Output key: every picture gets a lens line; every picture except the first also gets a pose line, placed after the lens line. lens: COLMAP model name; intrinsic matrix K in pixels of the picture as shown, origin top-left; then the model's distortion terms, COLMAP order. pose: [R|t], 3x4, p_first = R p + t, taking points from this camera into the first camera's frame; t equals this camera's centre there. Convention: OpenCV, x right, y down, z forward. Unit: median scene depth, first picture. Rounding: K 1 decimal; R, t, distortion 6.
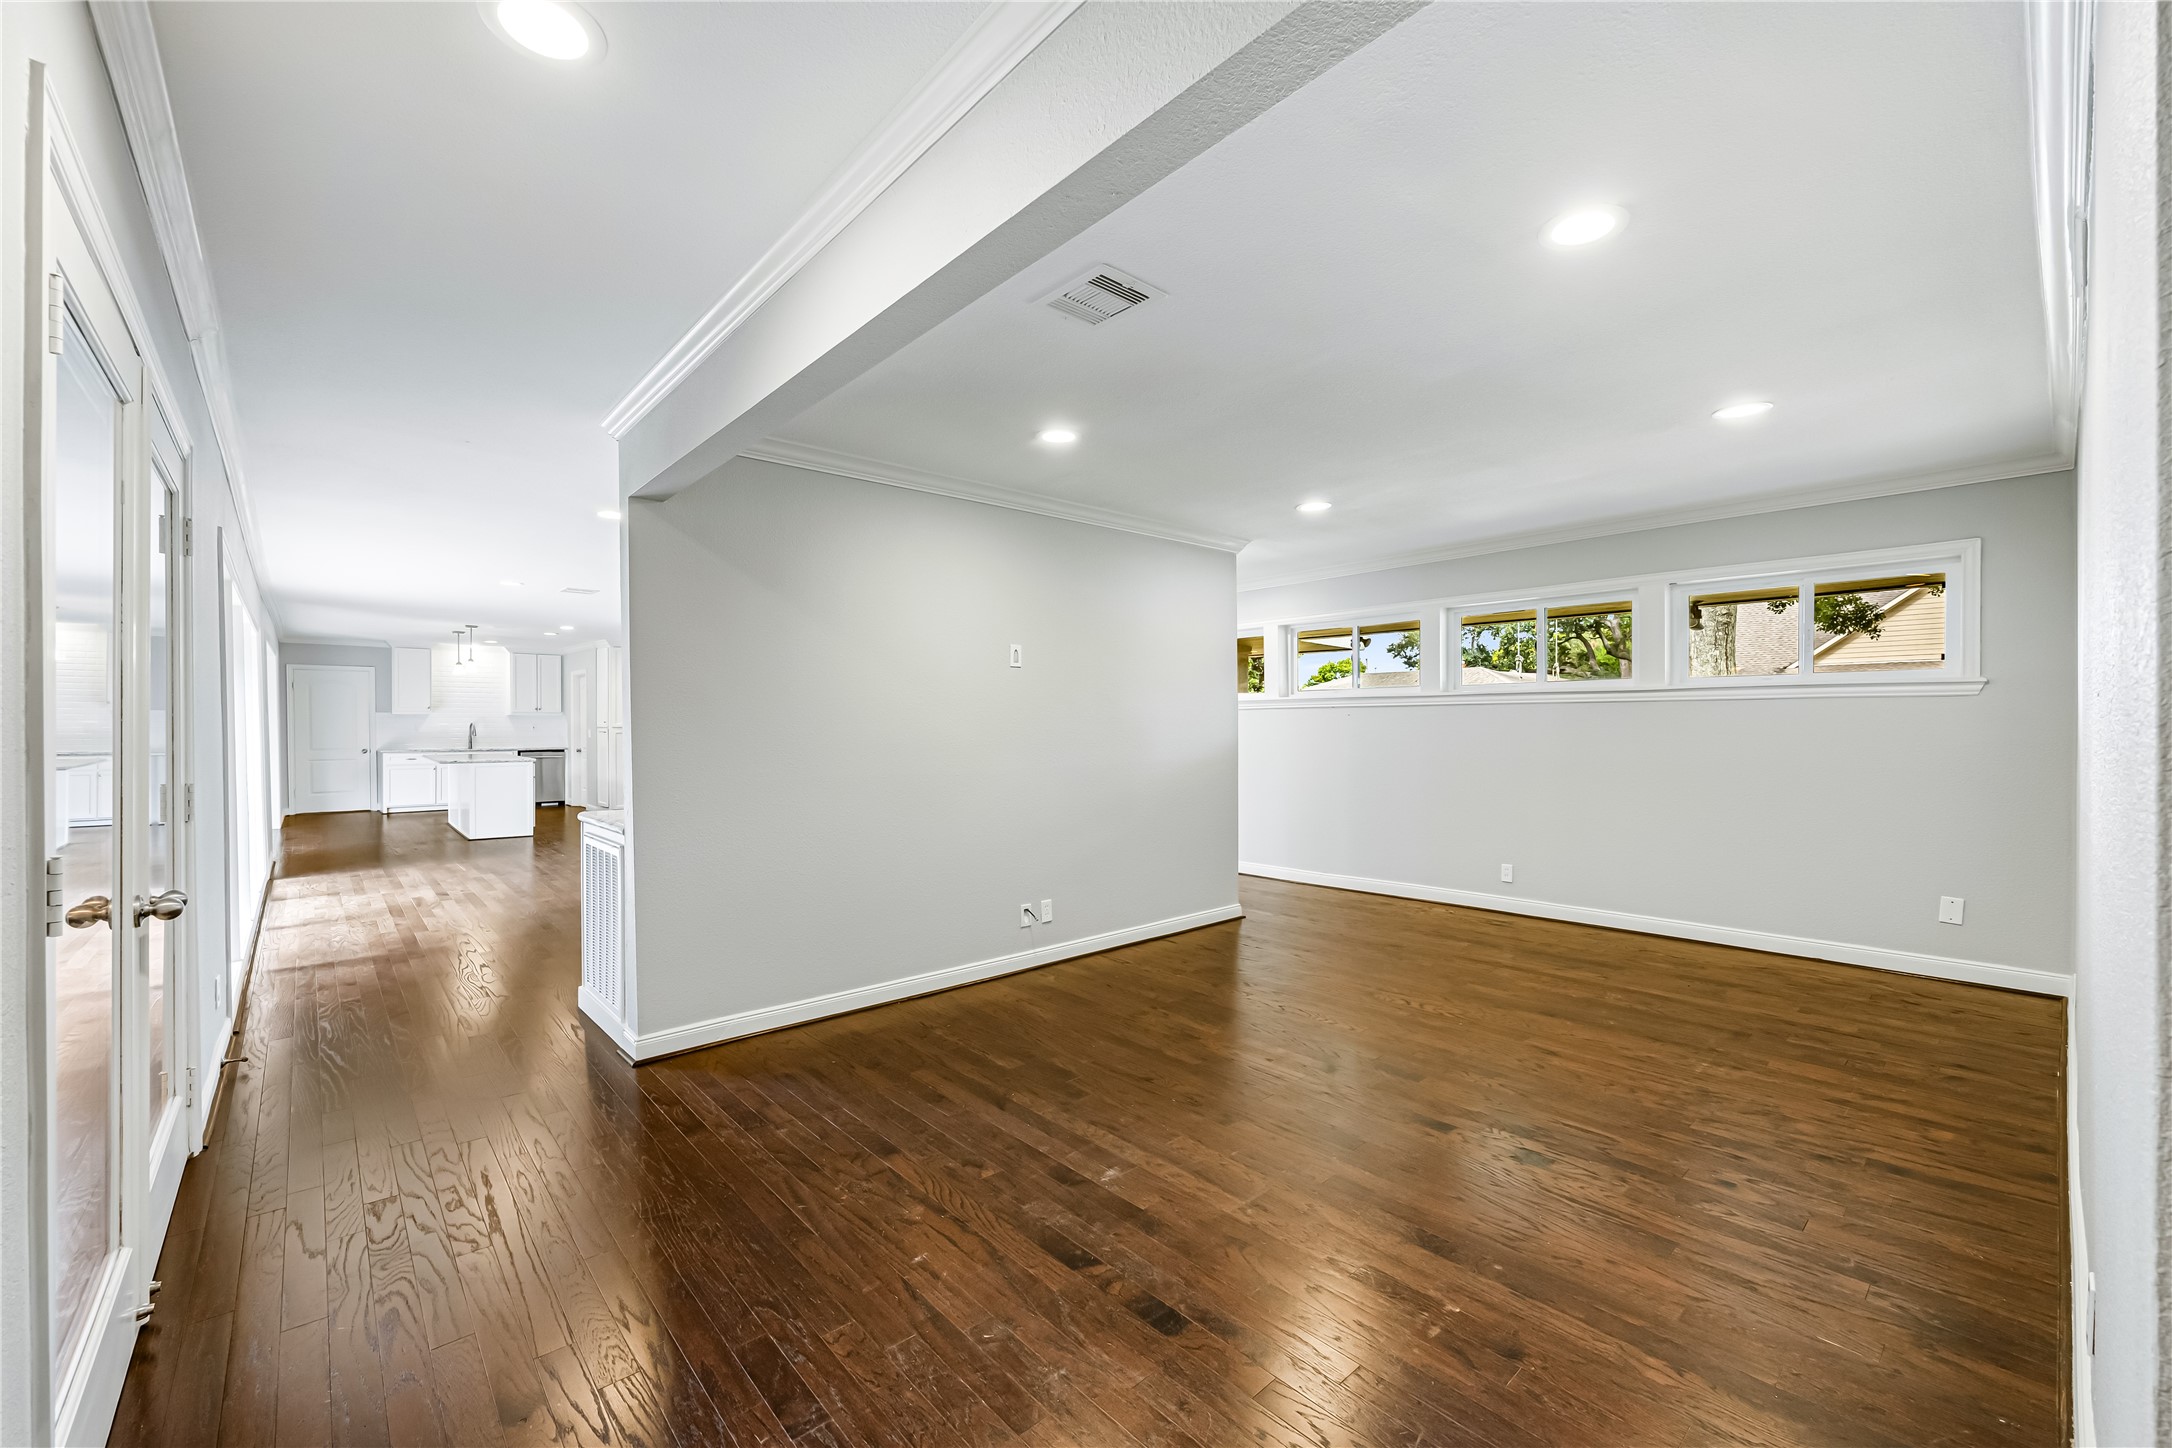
lens RADIAL K [[869.4, 0, 1086.0], [0, 869.4, 724.0], [0, 0, 1]] dist [-0.000705, -0.000041]
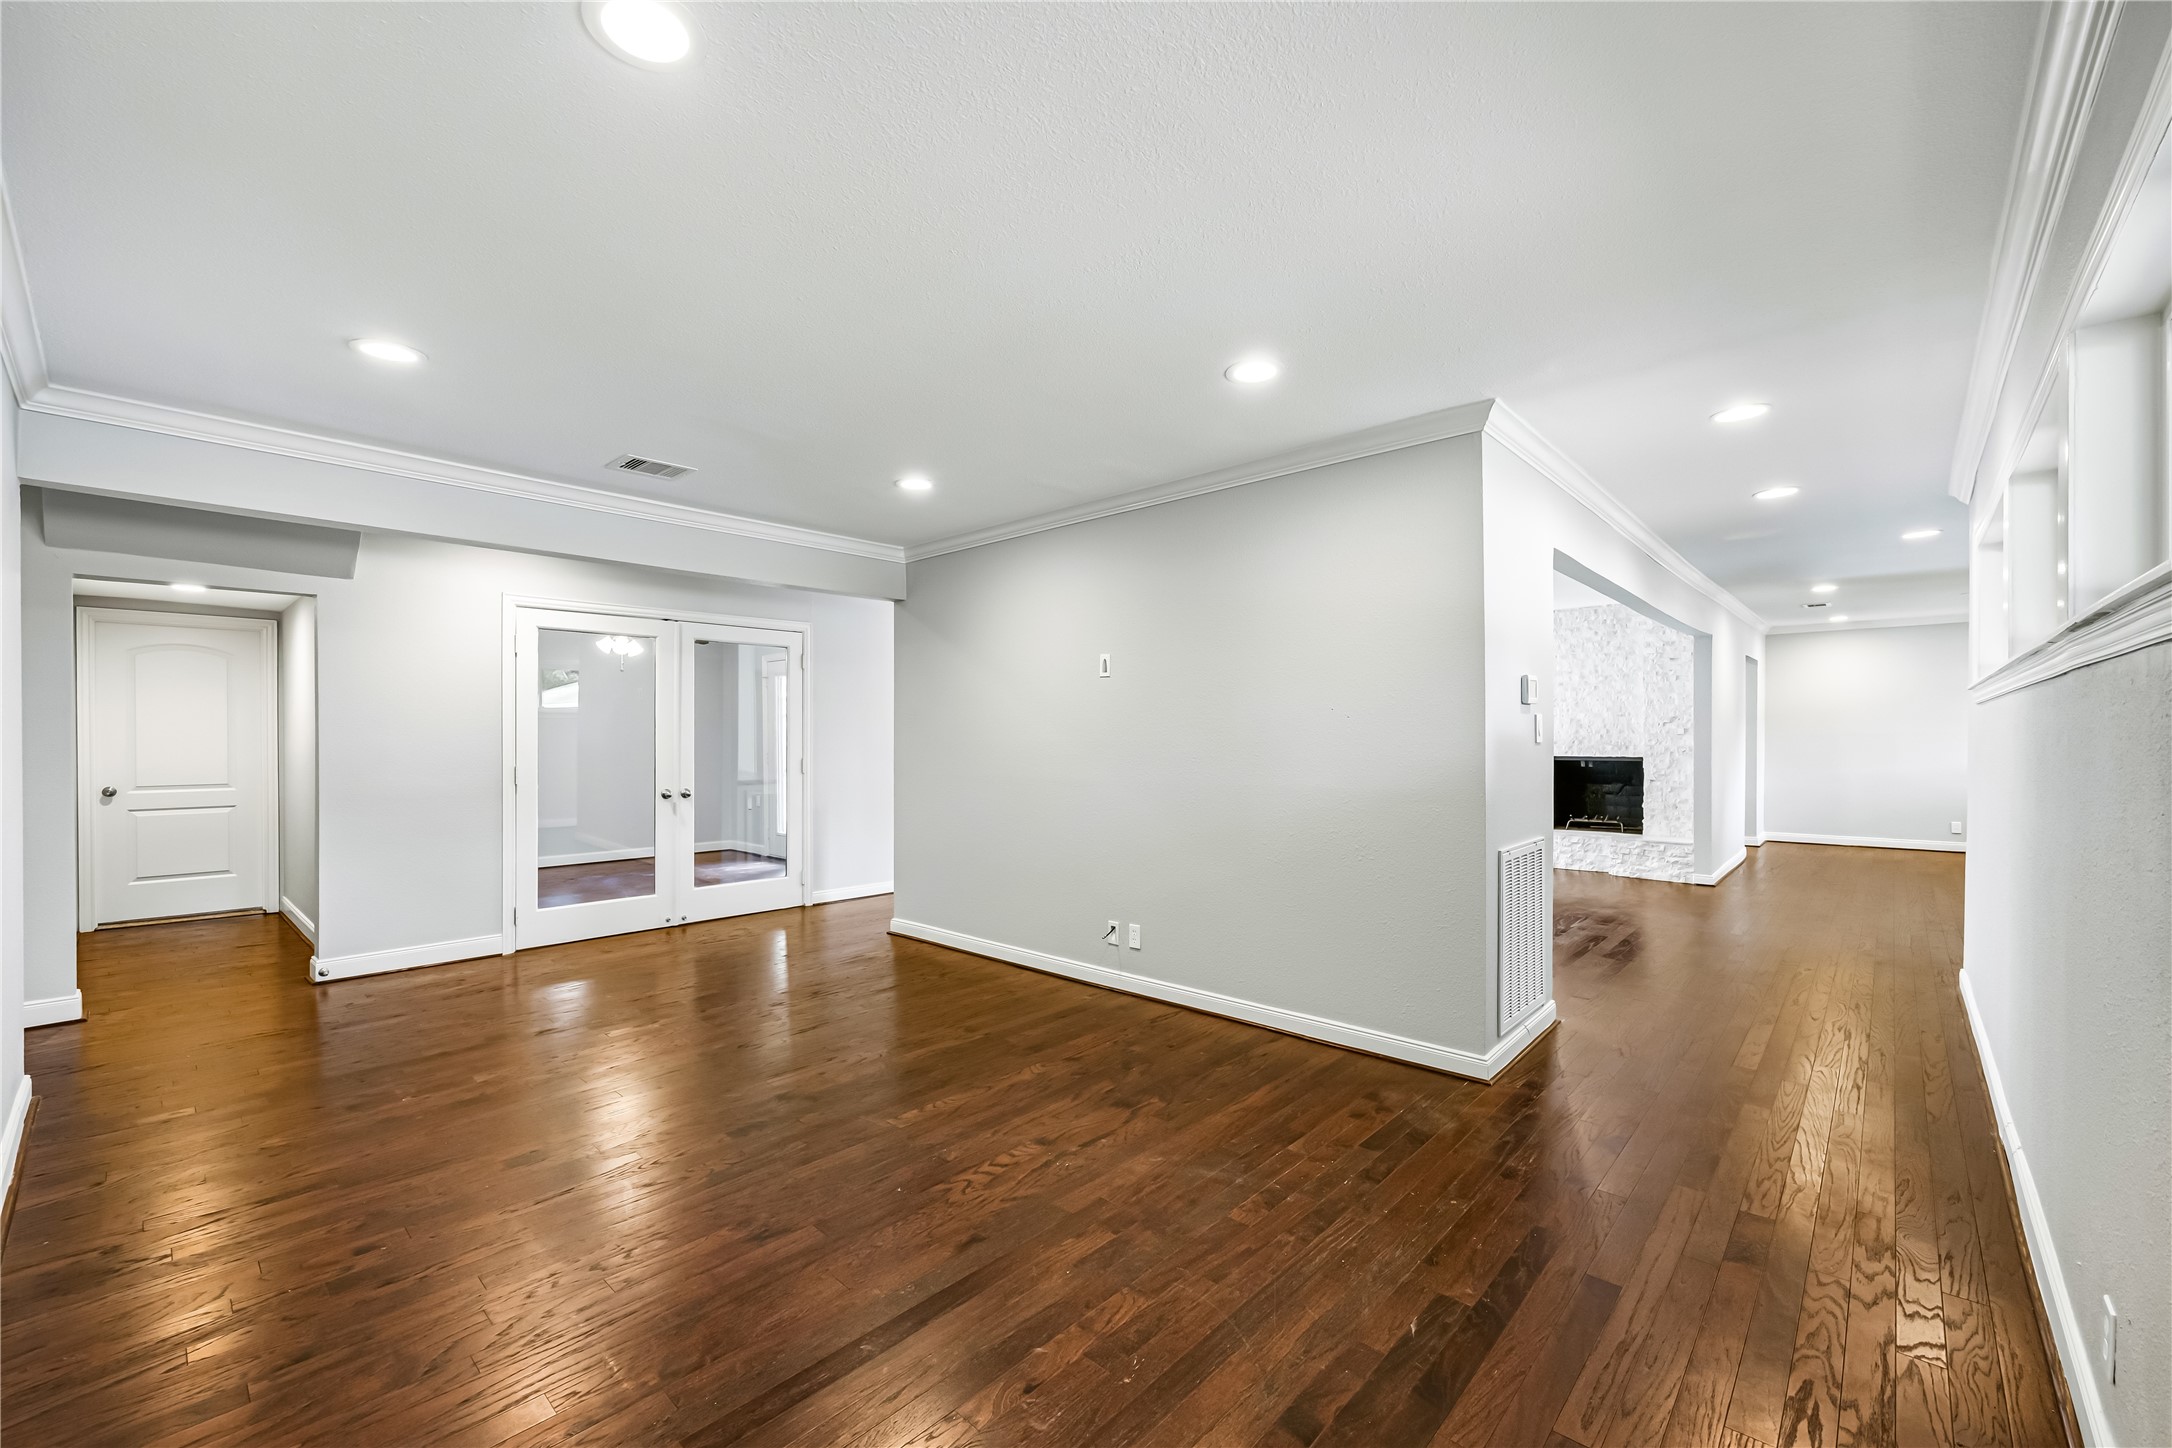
lens RADIAL K [[881.1, 0, 1079.5], [0, 881.1, 728.5], [0, 0, 1]] dist [-0.000719, 0.000024]
pose [[0.095522, 0.000642, -0.995427, 1.011517], [0.000149, 1.000000, 0.000659, -0.008605], [0.995427, -0.000212, 0.095522, 0.971938]]
